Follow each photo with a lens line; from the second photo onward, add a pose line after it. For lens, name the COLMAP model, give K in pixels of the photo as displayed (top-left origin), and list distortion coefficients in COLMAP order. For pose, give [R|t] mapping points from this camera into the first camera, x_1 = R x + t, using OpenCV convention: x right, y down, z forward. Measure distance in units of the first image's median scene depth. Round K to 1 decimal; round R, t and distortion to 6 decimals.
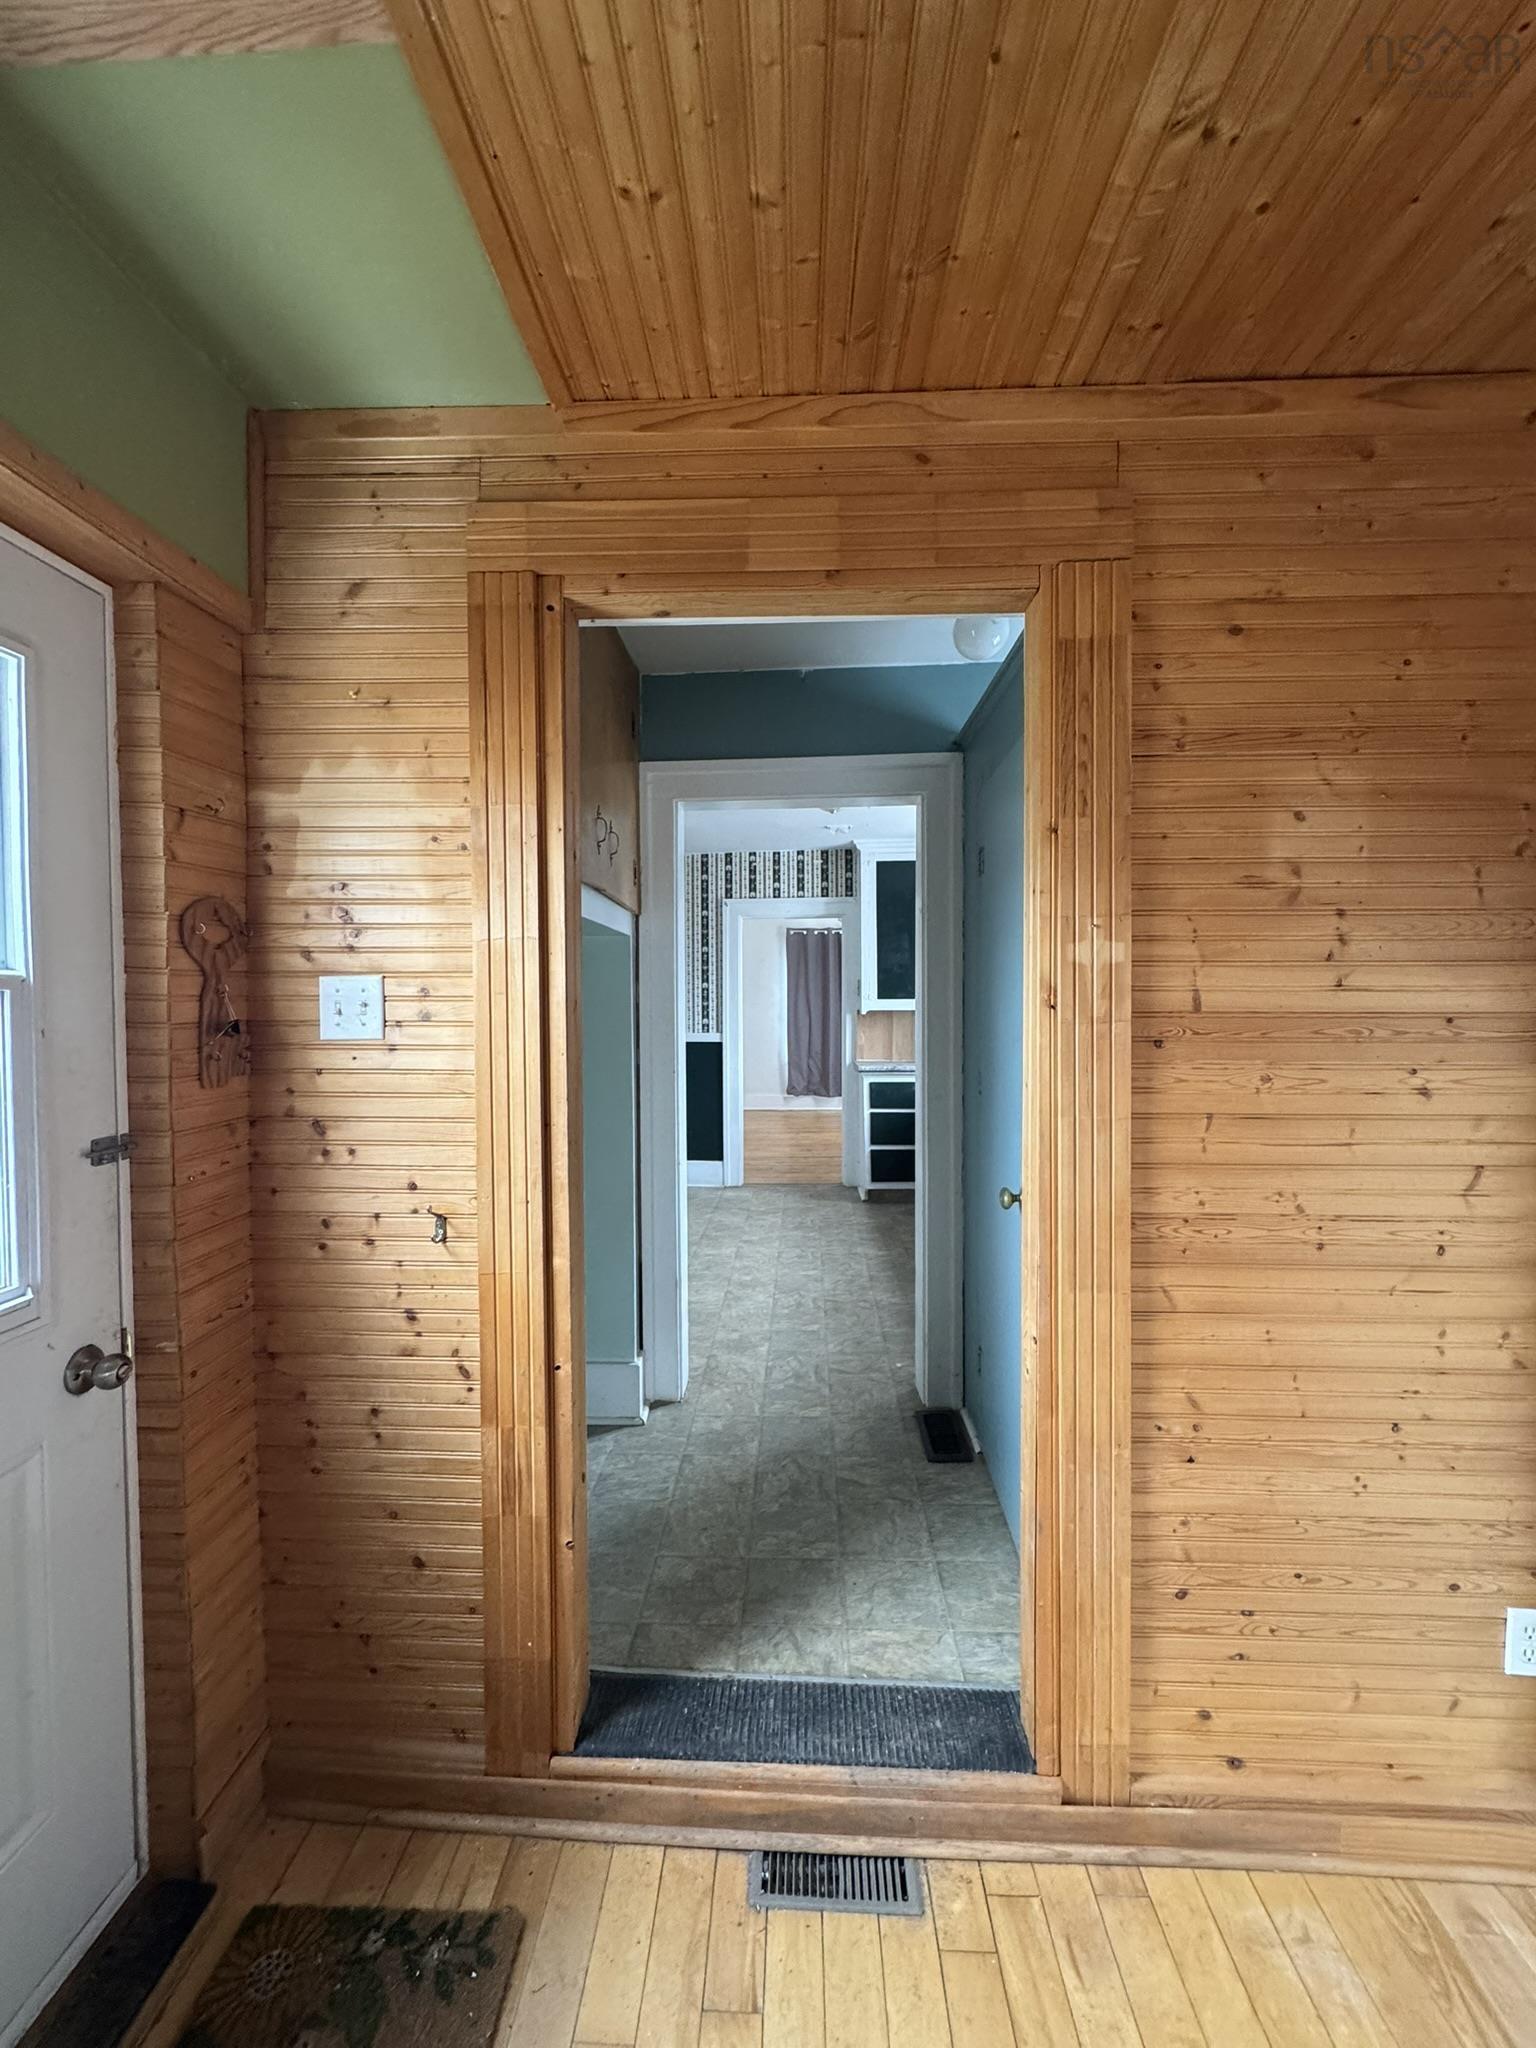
lens RADIAL K [[811.3, 0, 768.0], [0, 811.3, 1024.0], [0, 0, 1]] dist [-0.001449, 0.000009]
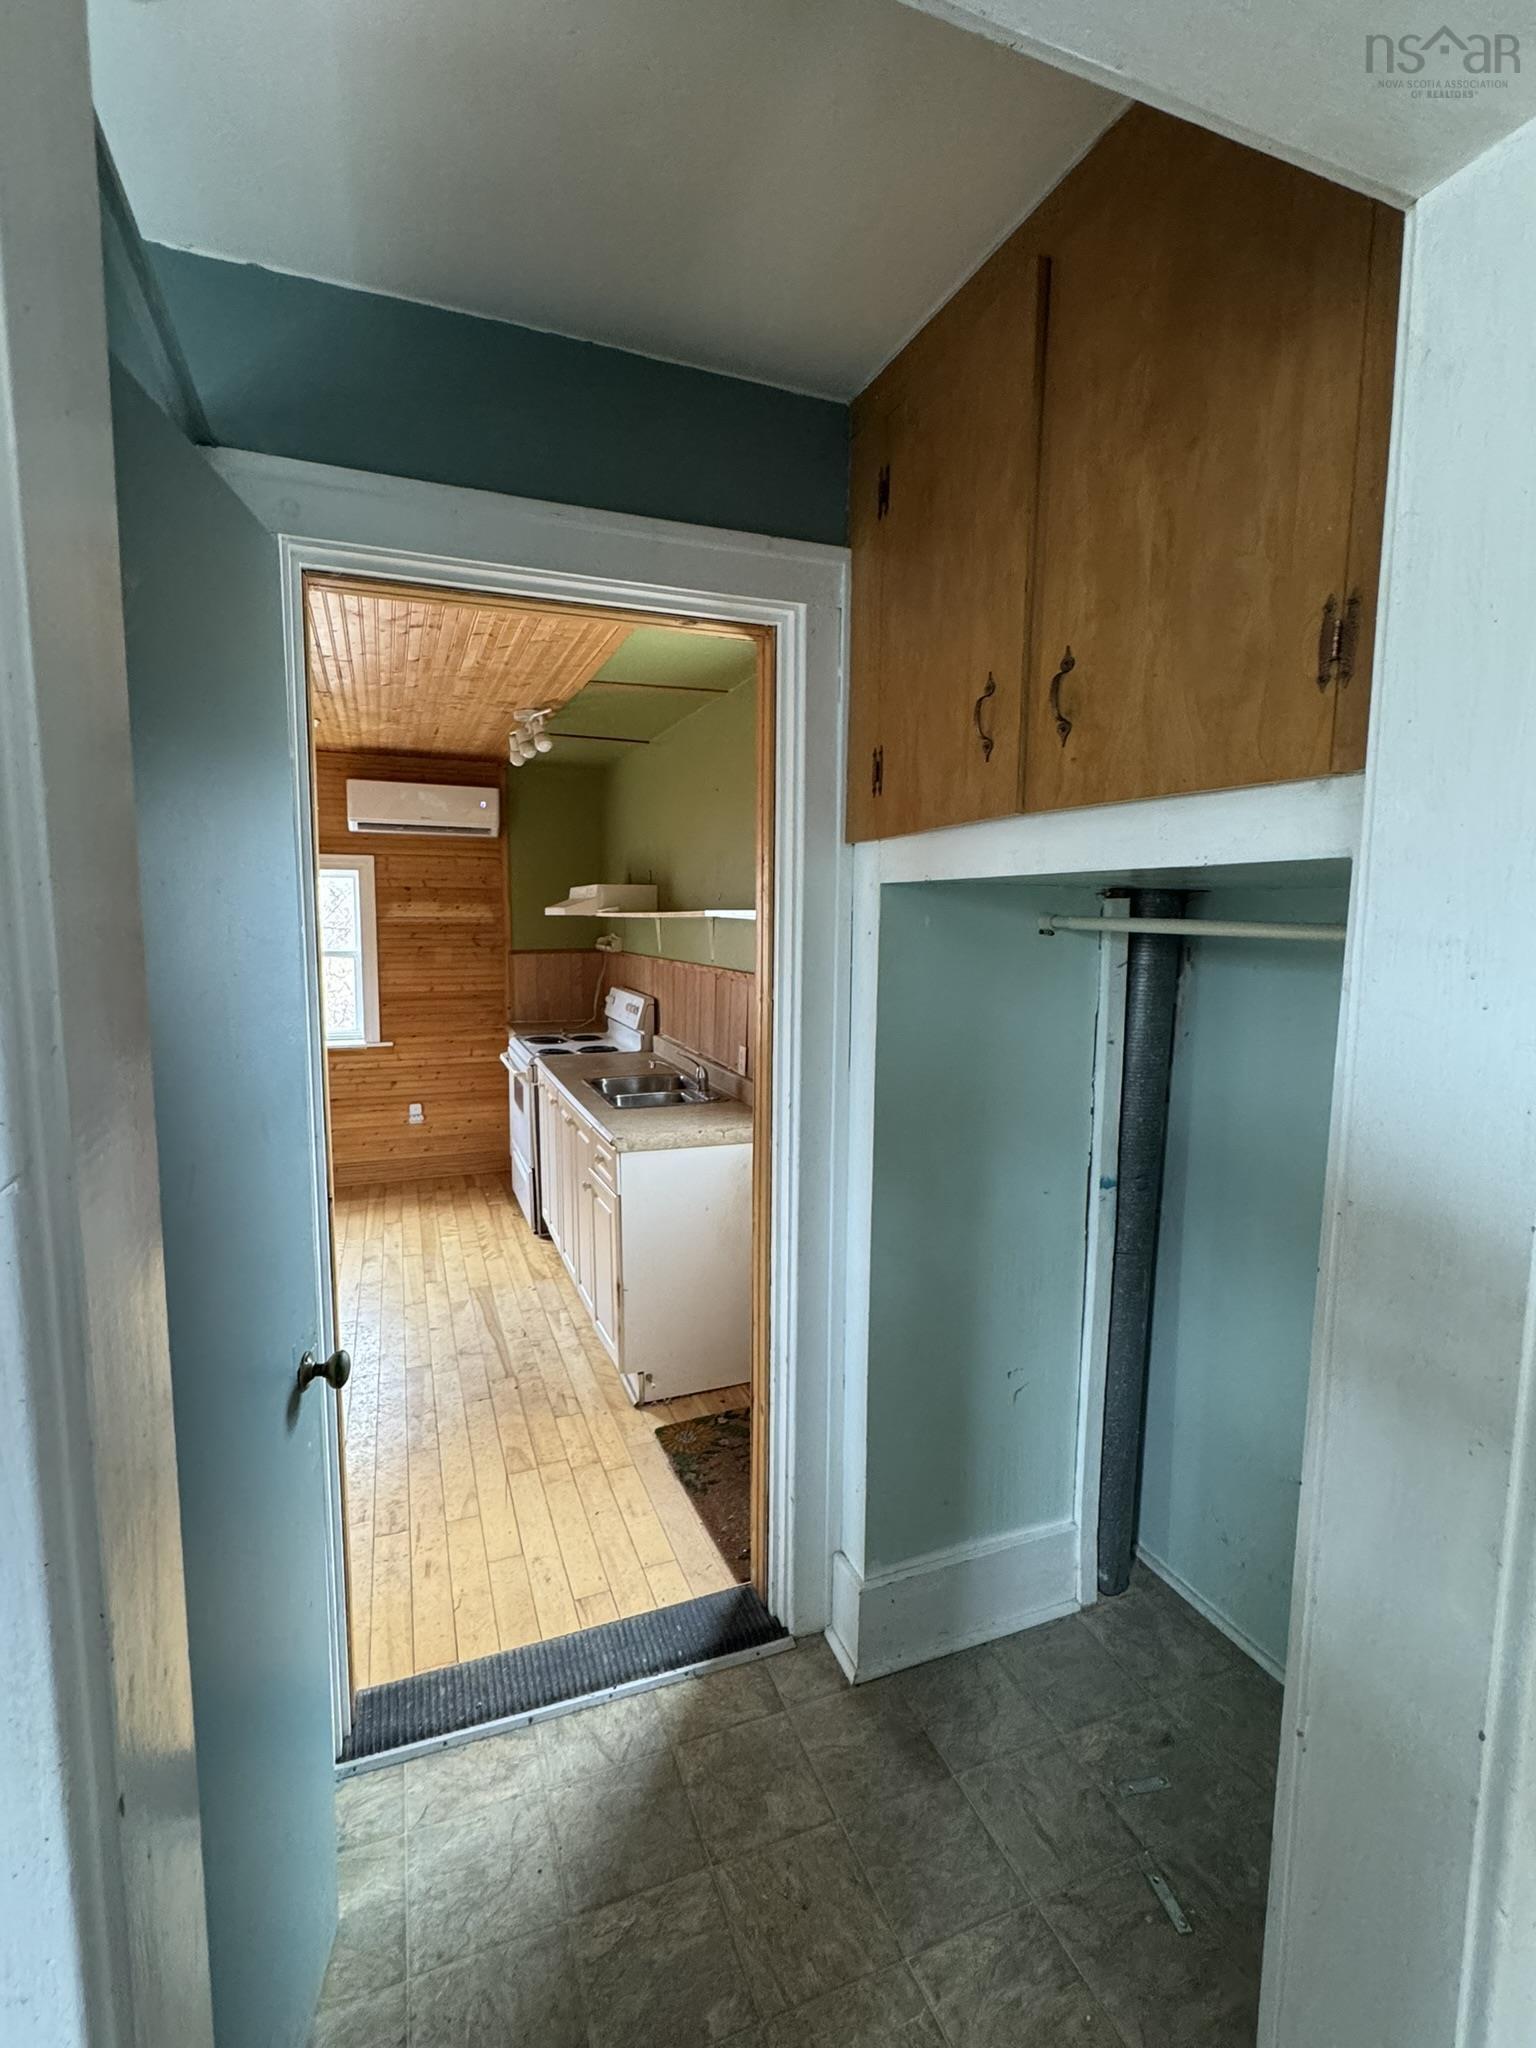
lens RADIAL K [[943.7, 0, 768.0], [0, 943.7, 1024.0], [0, 0, 1]] dist [-0.002633, 0.000083]
pose [[-0.914640, 0.040770, -0.402209, 0.302863], [-0.016769, 0.990220, 0.138505, -0.173738], [0.403922, 0.133427, -0.905010, 2.331170]]
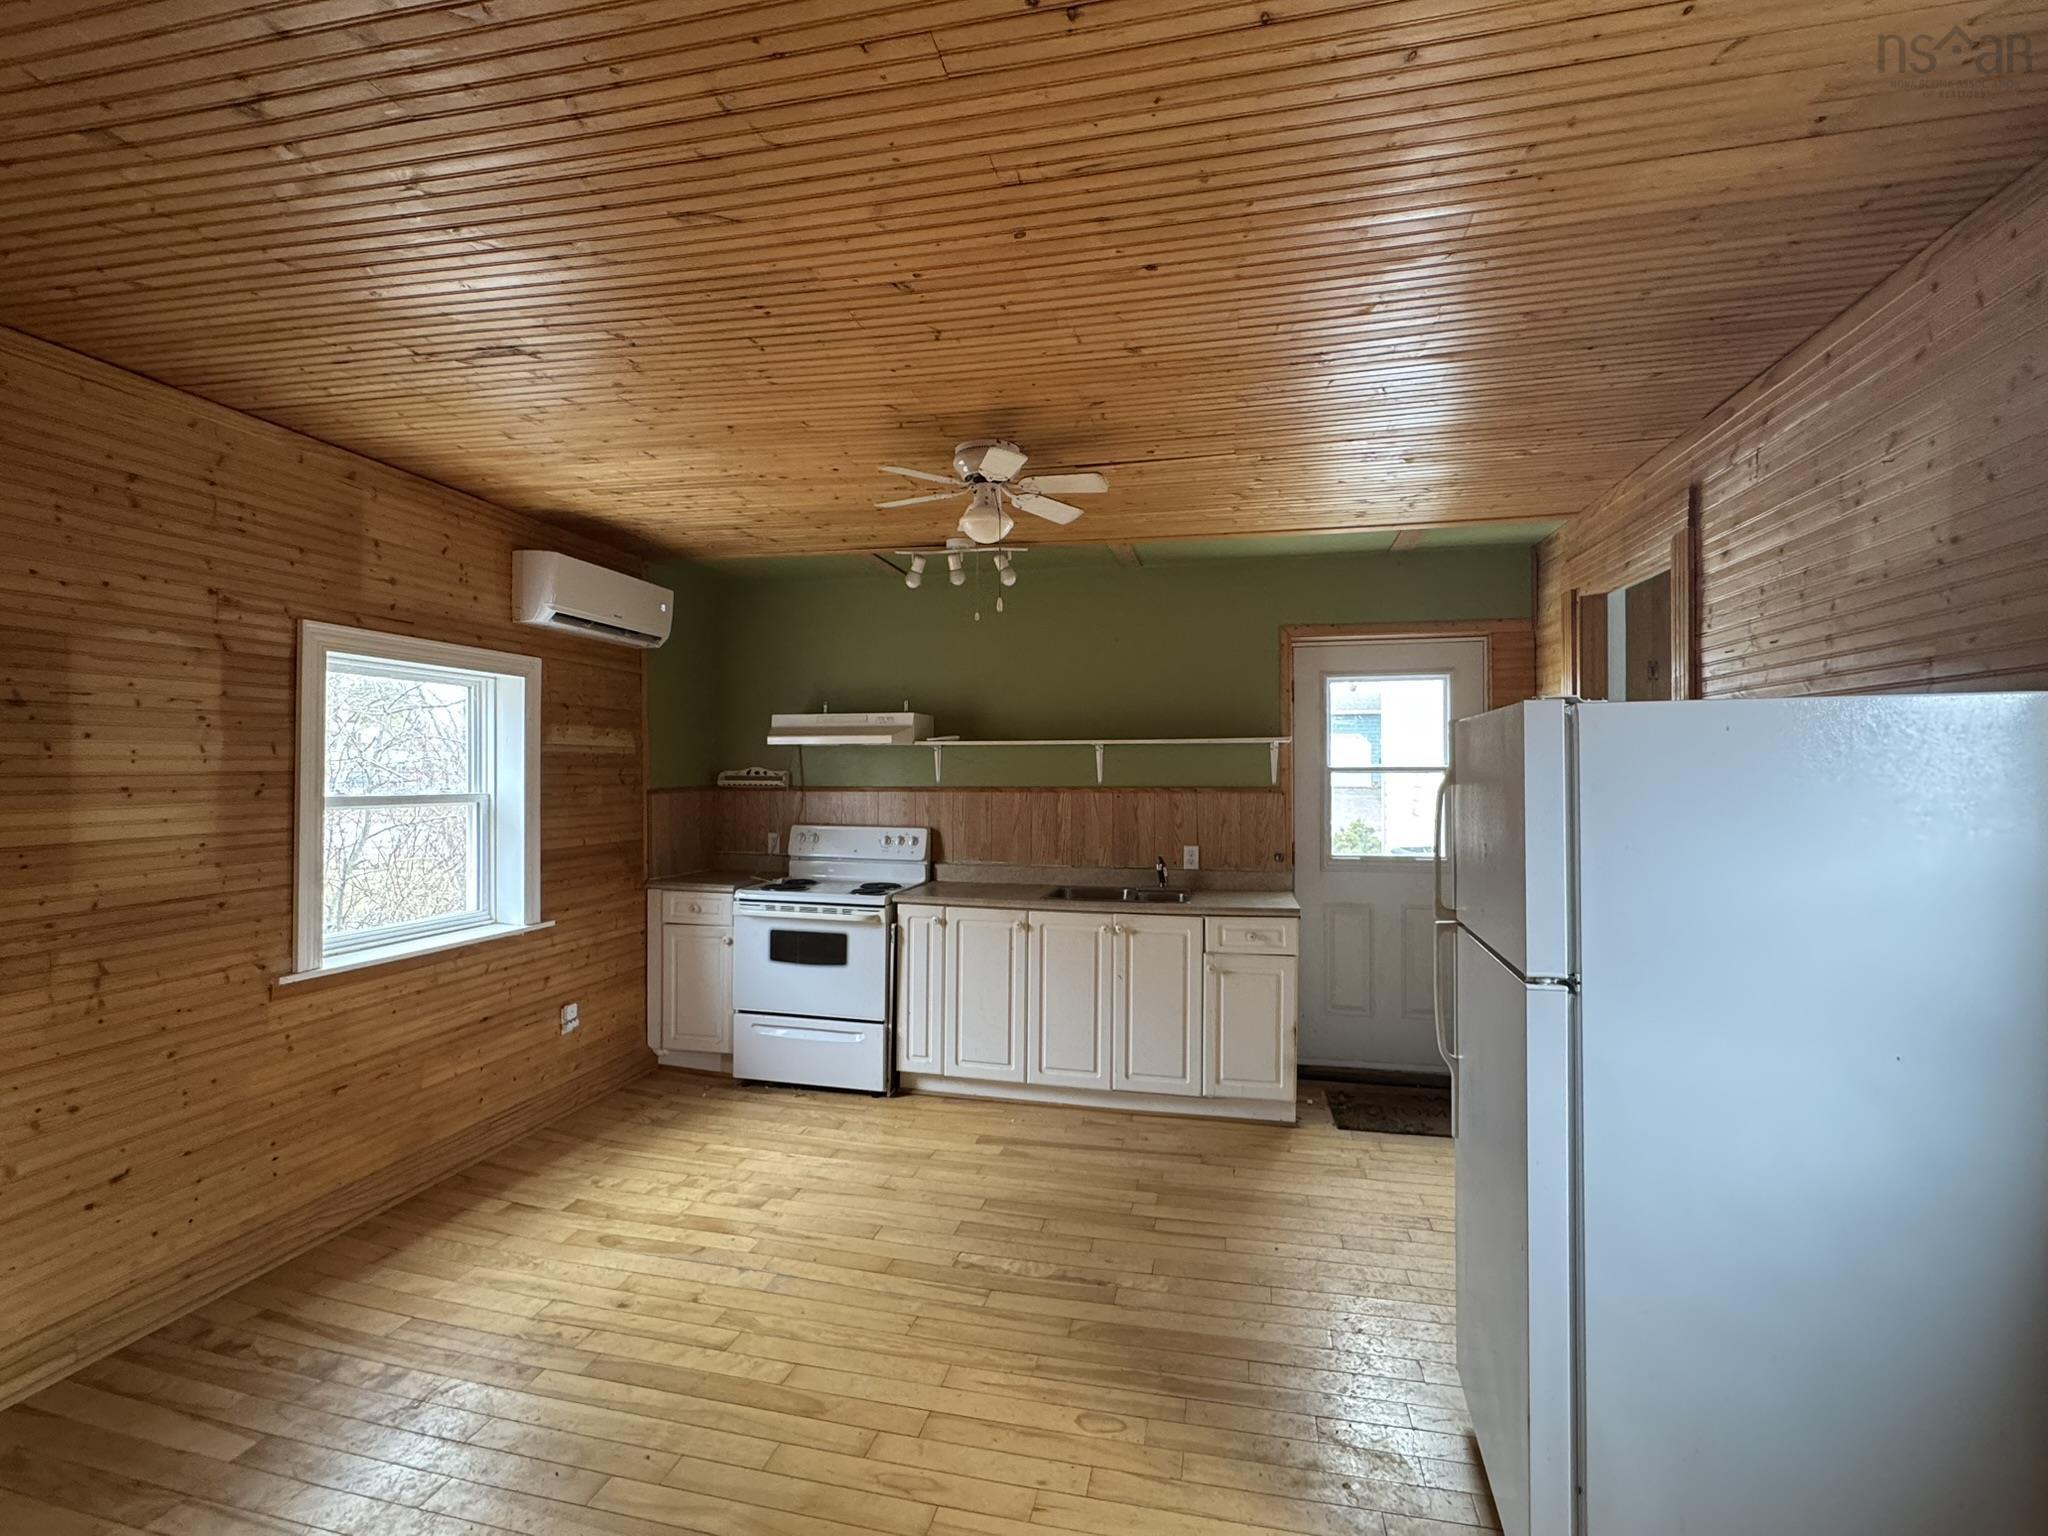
lens RADIAL K [[943.7, 0, 1021.5], [0, 943.7, 772.1], [0, 0, 1]] dist [-0.002633, 0.000083]
pose [[-0.187267, 0.003047, -0.982304, 2.662956], [-0.025534, 0.999642, 0.007968, -0.018952], [0.981977, 0.026574, -0.187122, -0.027006]]
